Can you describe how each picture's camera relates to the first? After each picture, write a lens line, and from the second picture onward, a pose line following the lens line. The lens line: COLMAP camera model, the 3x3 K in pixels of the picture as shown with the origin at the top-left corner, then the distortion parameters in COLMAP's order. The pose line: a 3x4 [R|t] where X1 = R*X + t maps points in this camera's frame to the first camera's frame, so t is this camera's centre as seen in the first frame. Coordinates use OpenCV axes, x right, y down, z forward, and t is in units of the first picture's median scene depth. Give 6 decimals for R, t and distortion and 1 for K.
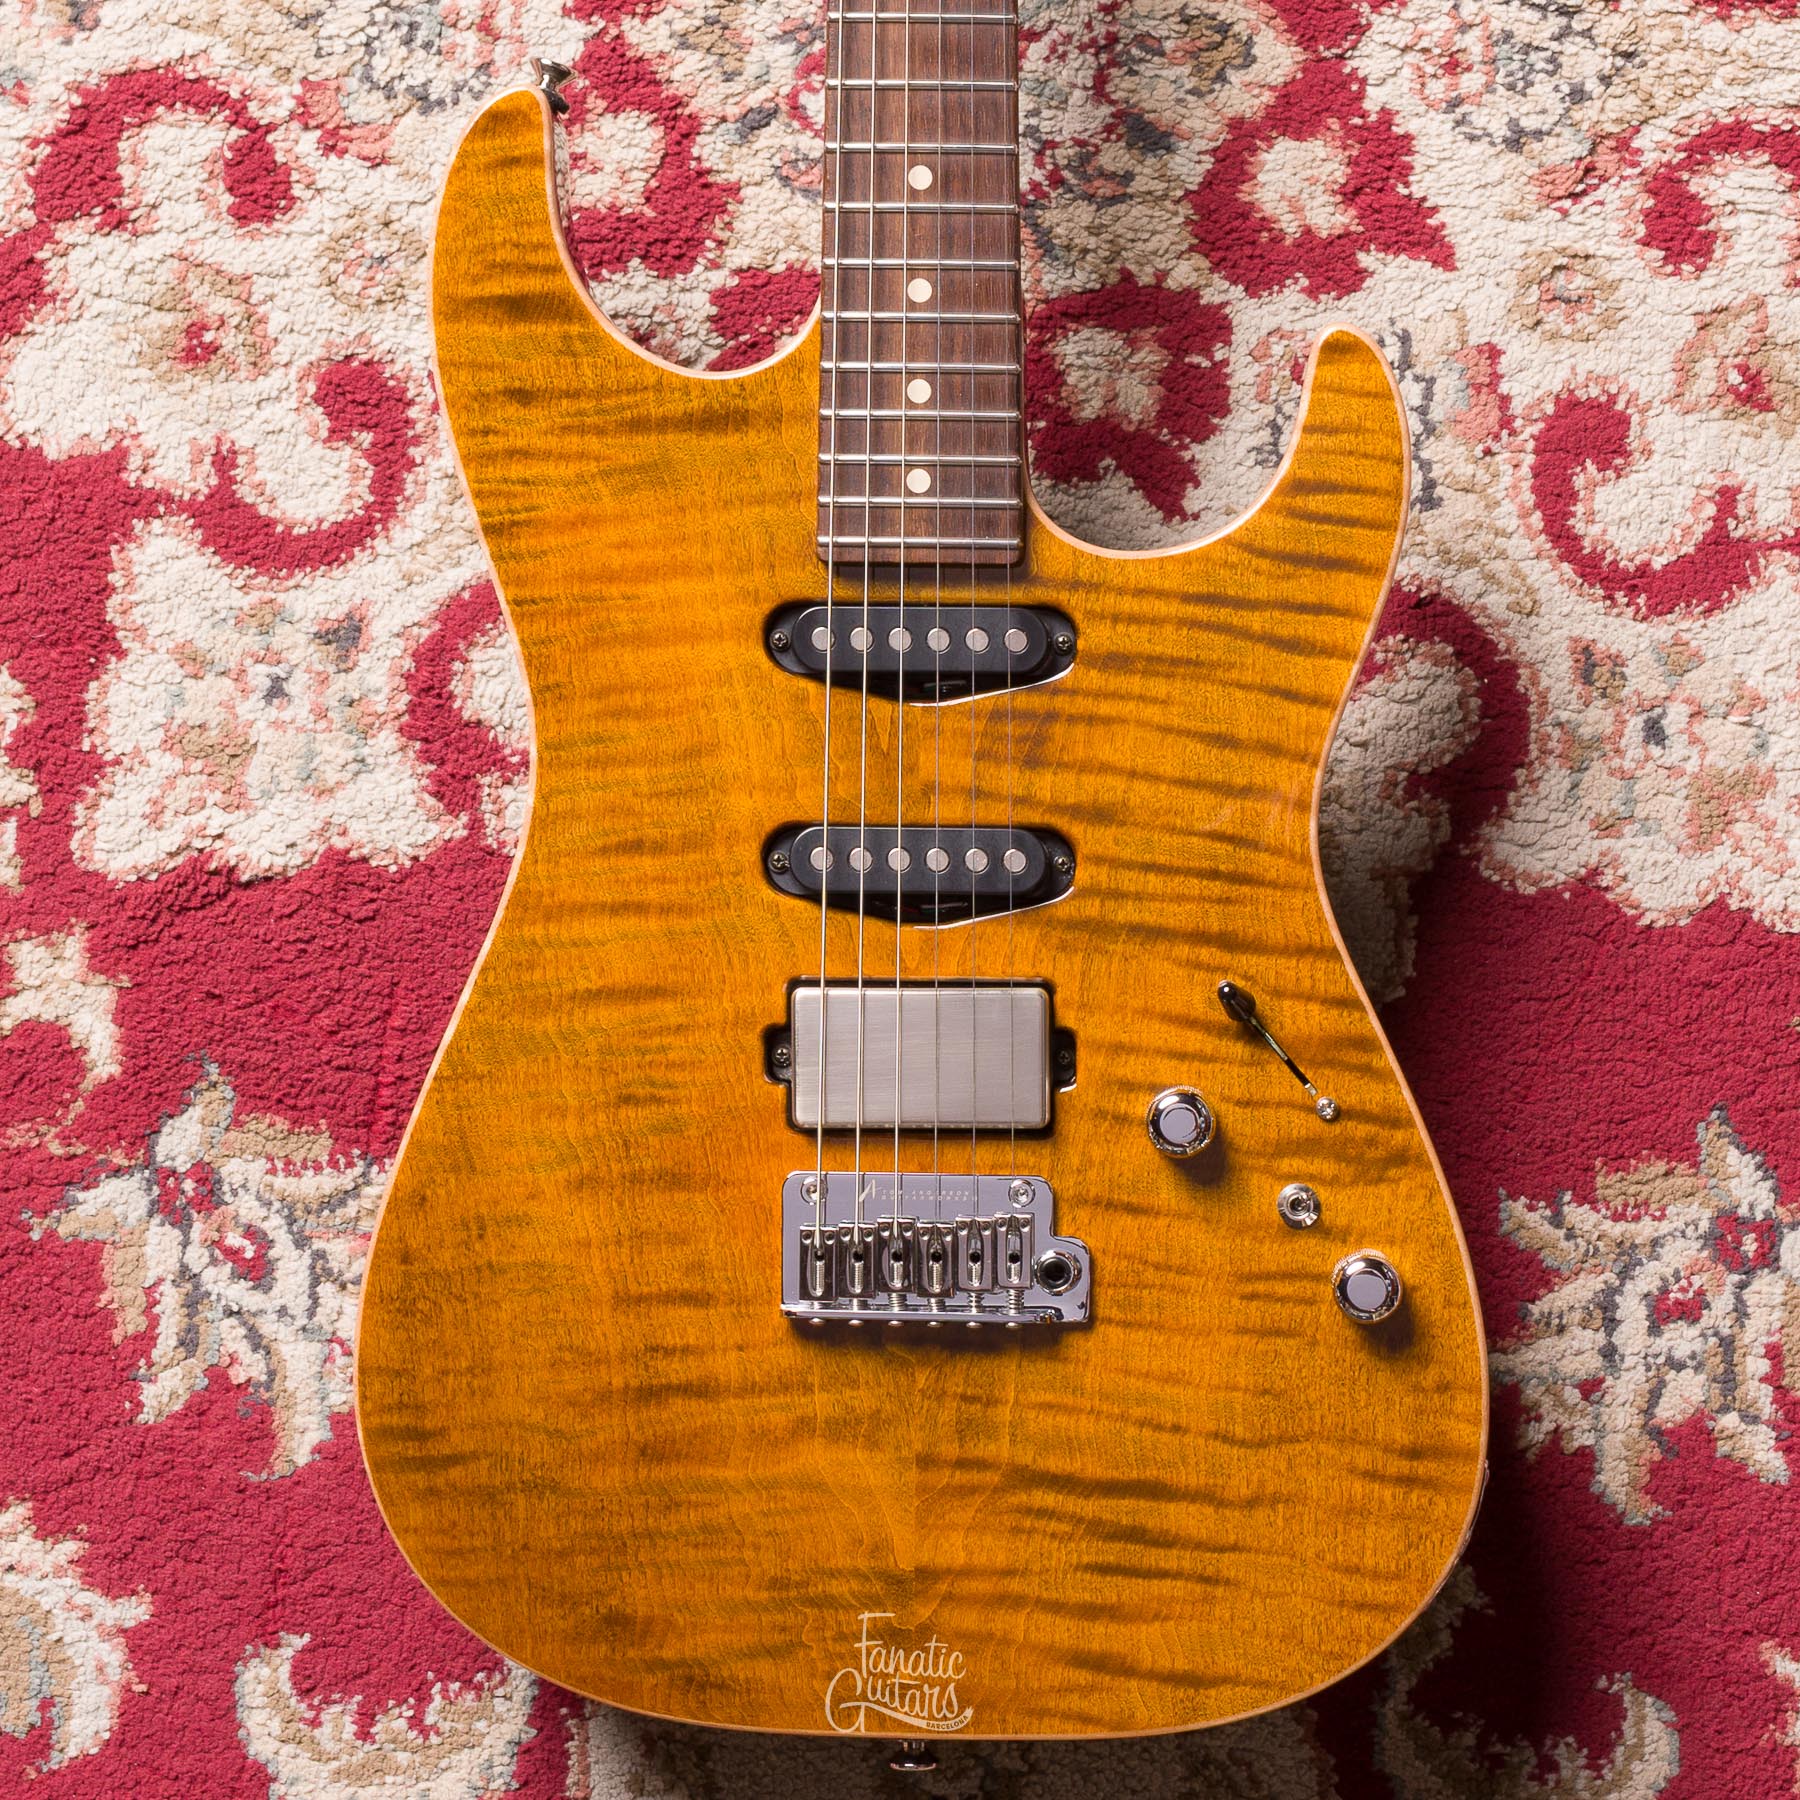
lens RADIAL K [[5190.6, 0, 1268.0], [0, 5190.6, 865.0], [0, 0, 1]] dist [-0.005048, 0.033632]
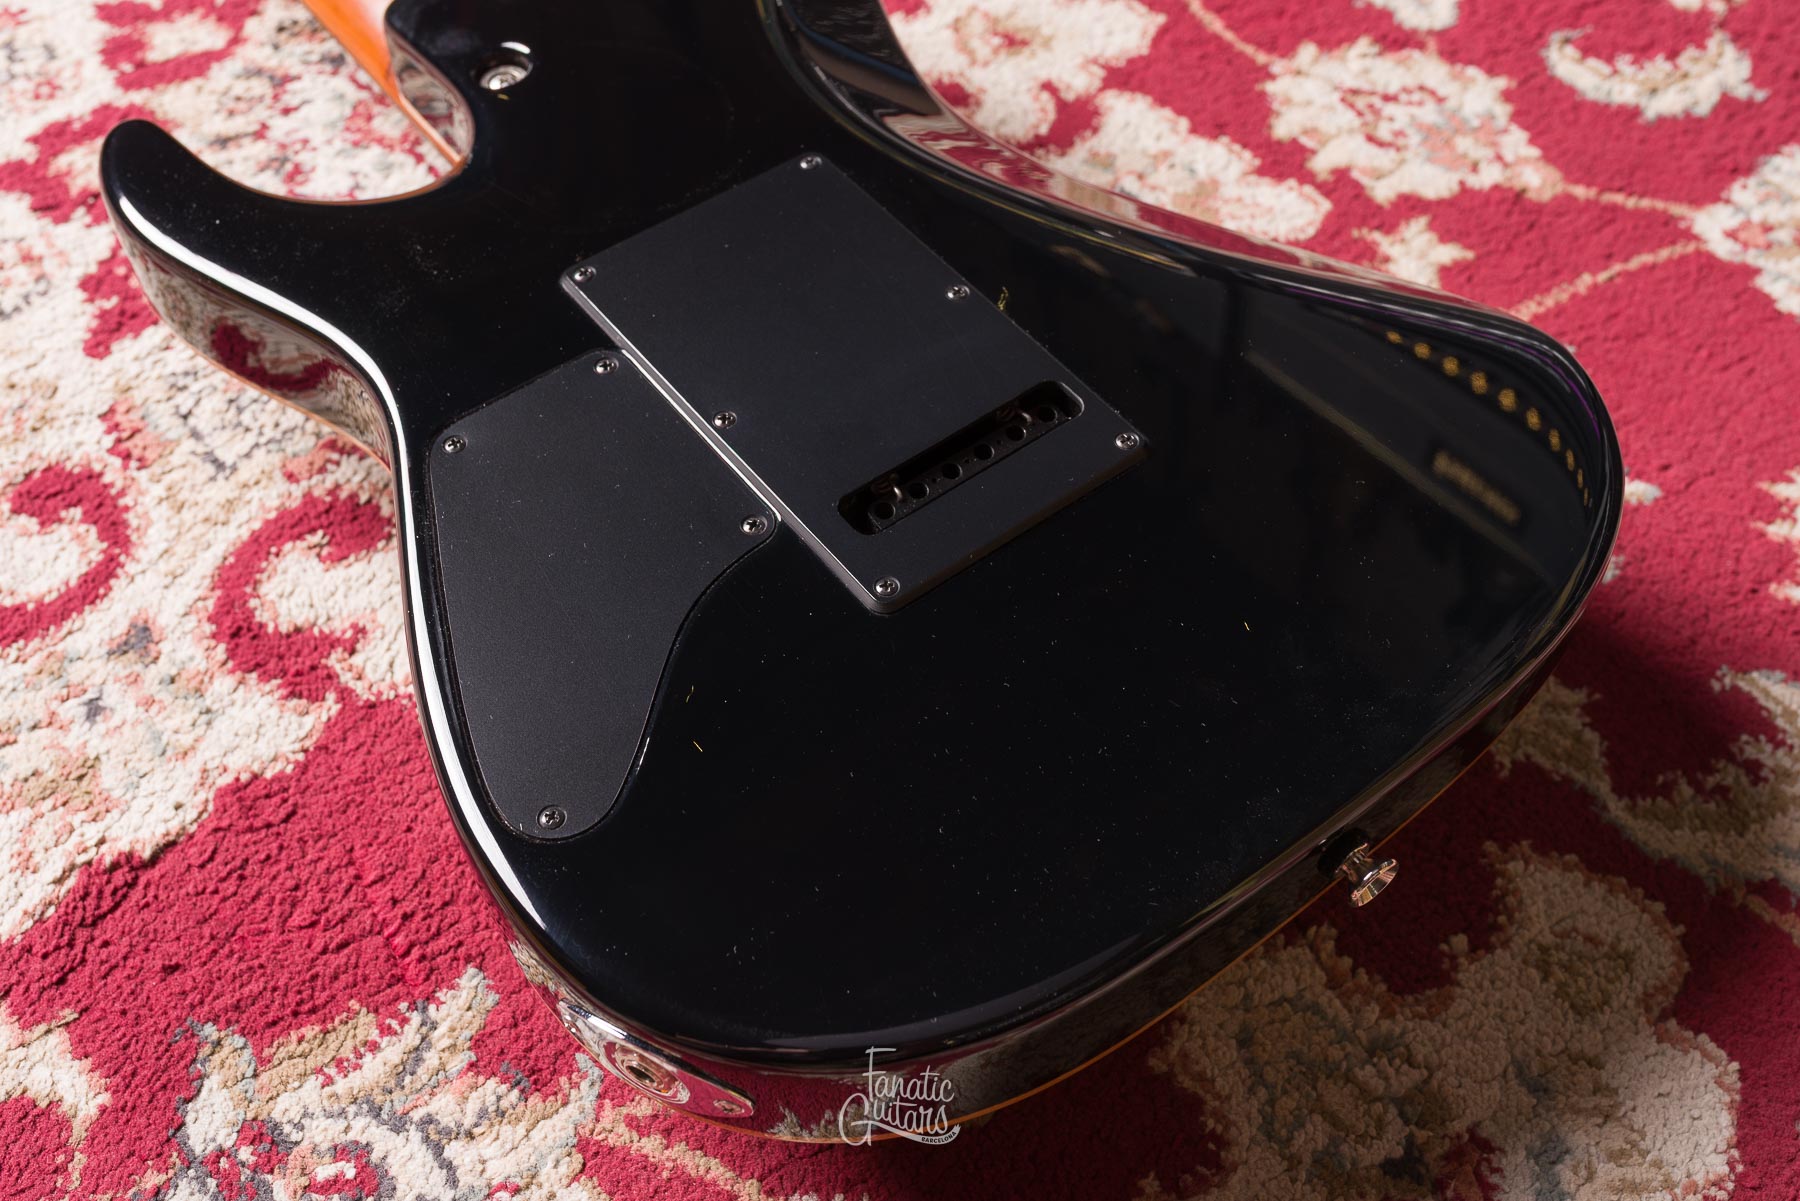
lens RADIAL K [[1748.3, 0, 907.8], [0, 1748.3, 601.5], [0, 0, 1]] dist [-0.001780, 0.007568]
pose [[0.770429, -0.470228, 0.430495, -0.205735], [0.634671, 0.629546, -0.448179, 0.200916], [-0.060270, 0.618513, 0.783460, 0.718817]]
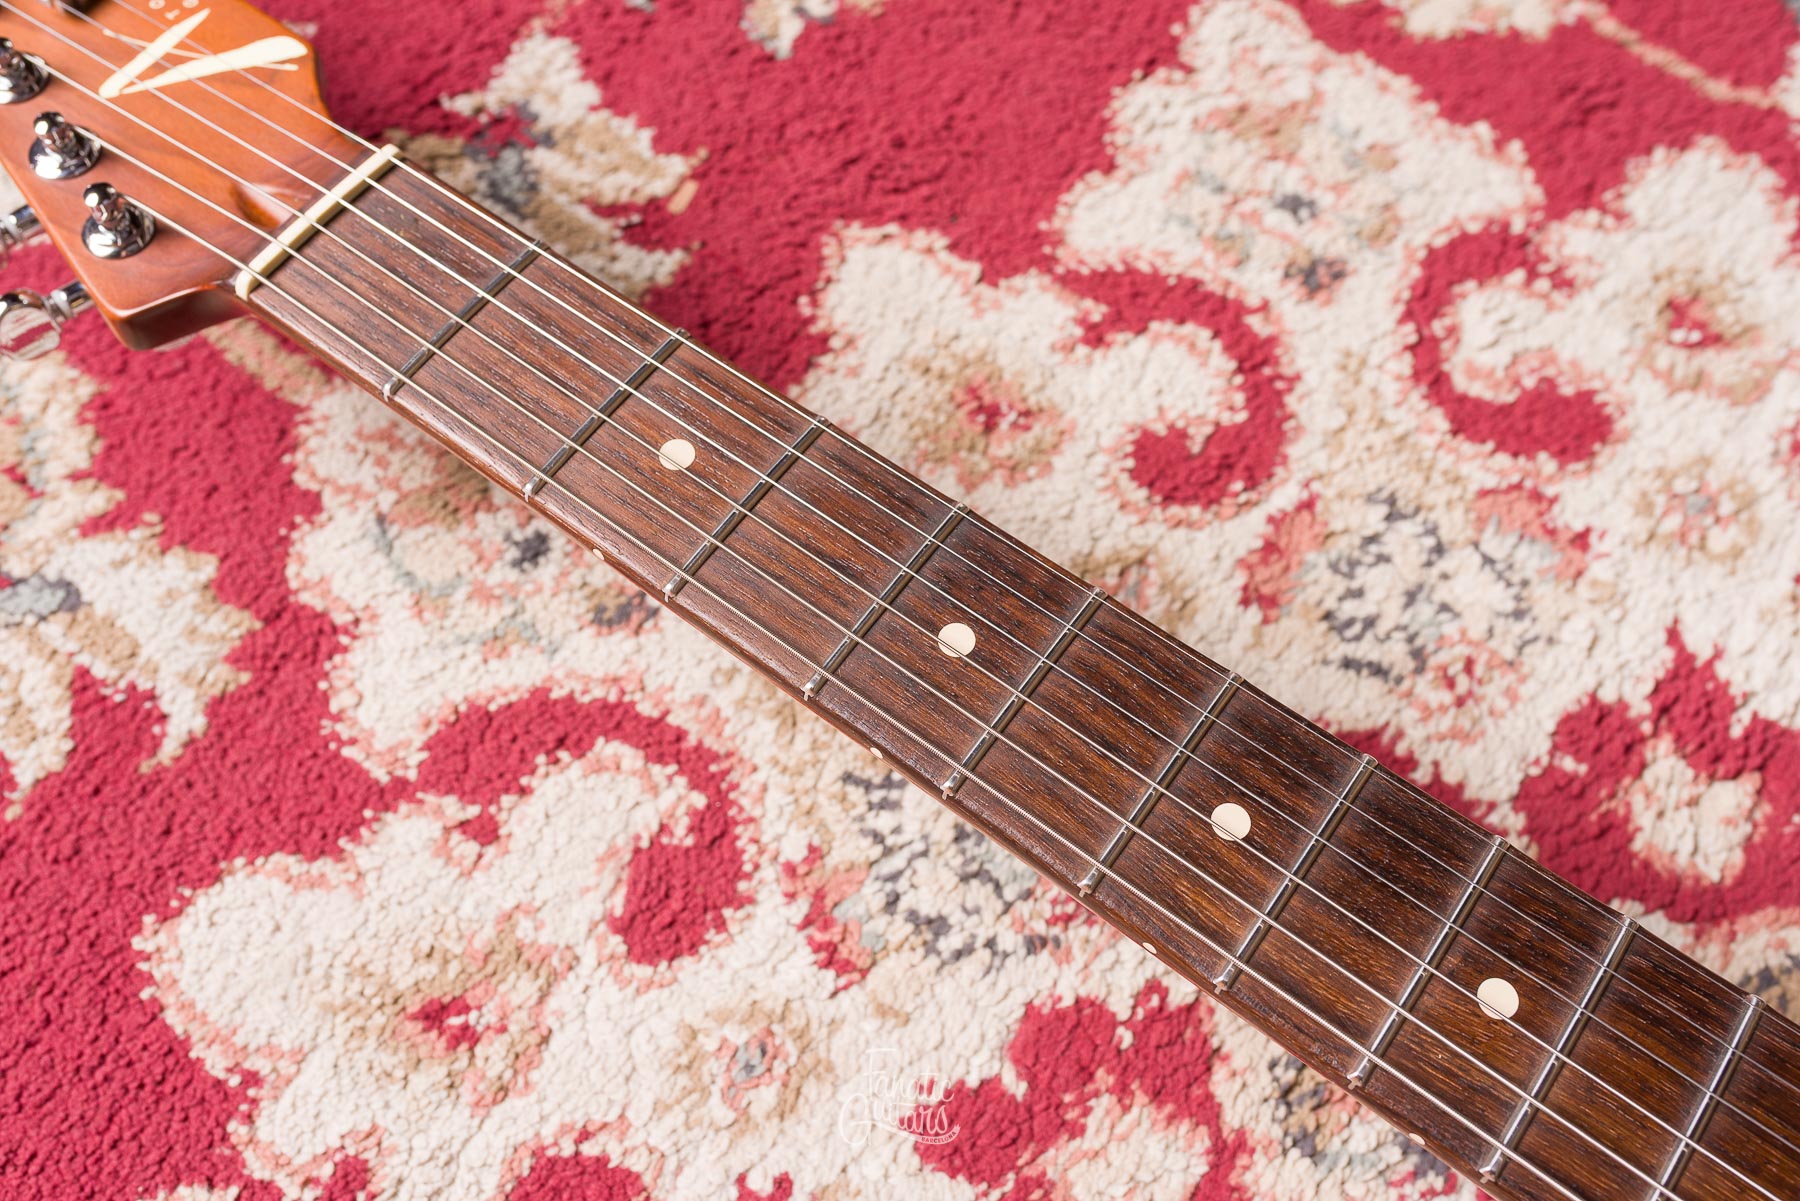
lens RADIAL K [[1752.3, 0, 877.8], [0, 1752.3, 598.6], [0, 0, 1]] dist [0.004314, -0.002567]
pose [[0.584868, -0.710286, 0.391693, -0.141118], [0.810079, 0.536055, -0.237524, -0.232331], [-0.041259, 0.456222, 0.888909, 0.757850]]
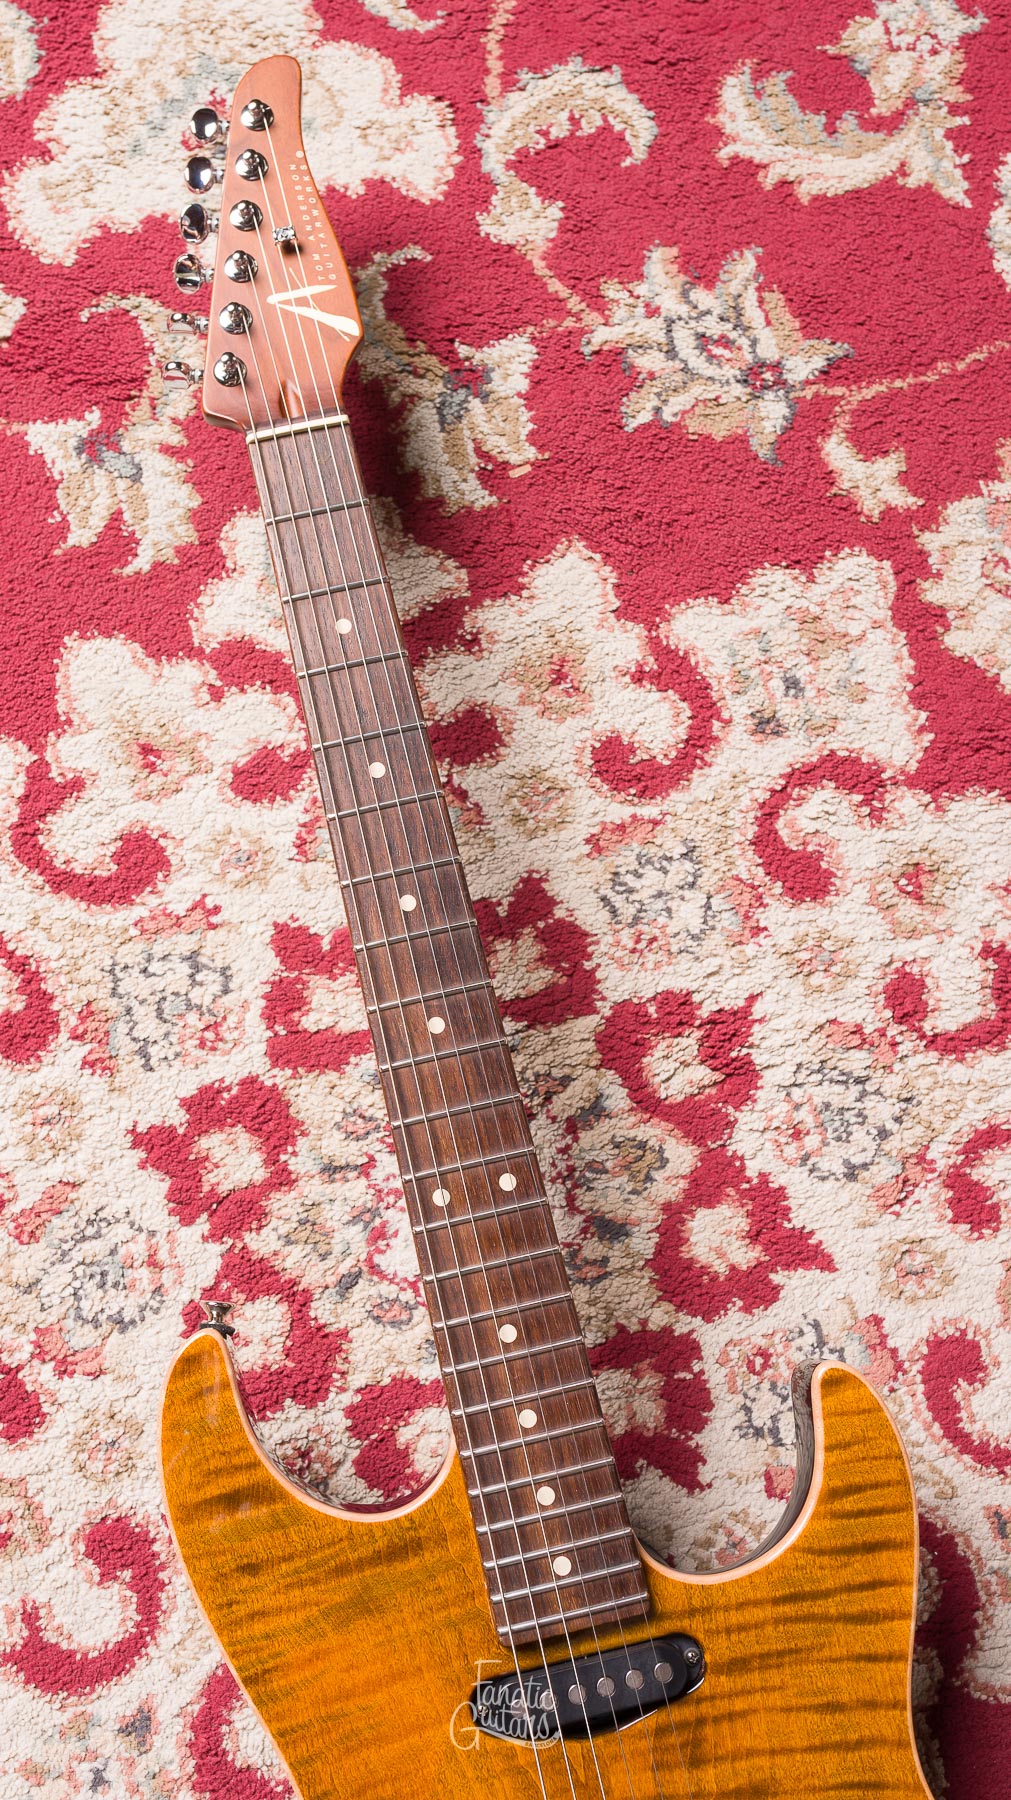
lens RADIAL K [[1715.0, 0, 459.2], [0, 1715.0, 843.8], [0, 0, 1]] dist [0.000736, -0.004516]
pose [[0.971791, -0.223053, 0.076614, -0.077706], [0.234030, 0.952235, -0.196162, -0.158888], [-0.029200, 0.208558, 0.977574, 0.501693]]
